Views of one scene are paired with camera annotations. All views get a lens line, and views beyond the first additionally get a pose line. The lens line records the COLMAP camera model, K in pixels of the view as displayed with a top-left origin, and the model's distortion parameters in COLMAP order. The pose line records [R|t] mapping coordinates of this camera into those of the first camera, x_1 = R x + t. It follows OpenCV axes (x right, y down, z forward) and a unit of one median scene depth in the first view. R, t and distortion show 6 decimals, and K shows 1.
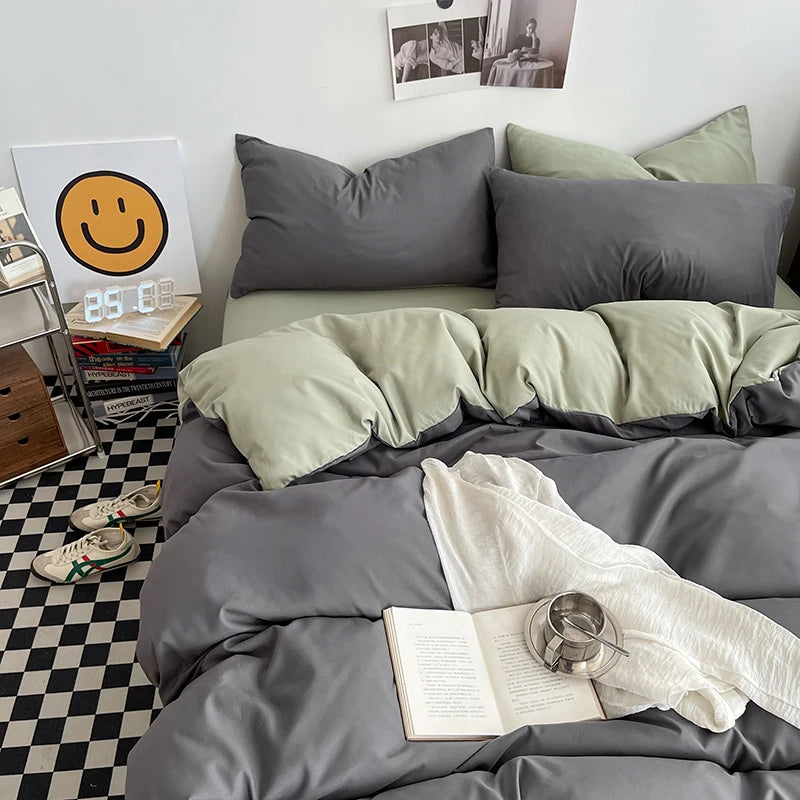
lens RADIAL K [[783.6, 0, 428.5], [0, 783.6, 397.8], [0, 0, 1]] dist [-0.011318, 0.013657]
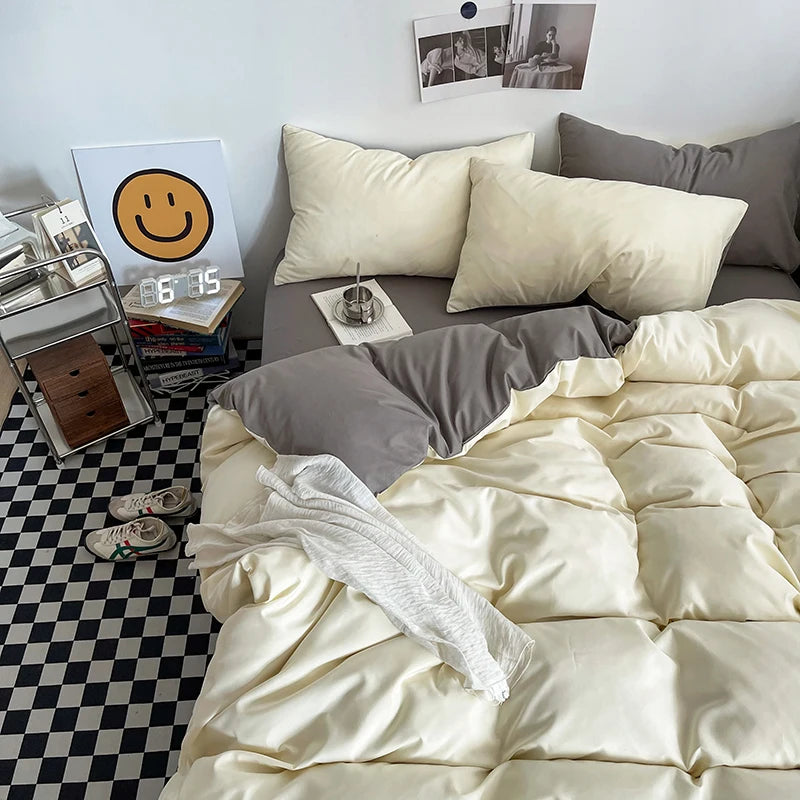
lens RADIAL K [[783.6, 0, 428.5], [0, 783.6, 397.8], [0, 0, 1]] dist [-0.011318, 0.013657]
pose [[0.998484, 0.019970, -0.051296, 0.029402], [-0.014144, 0.993660, 0.111537, -0.100568], [0.053198, -0.110643, 0.992435, -0.099977]]
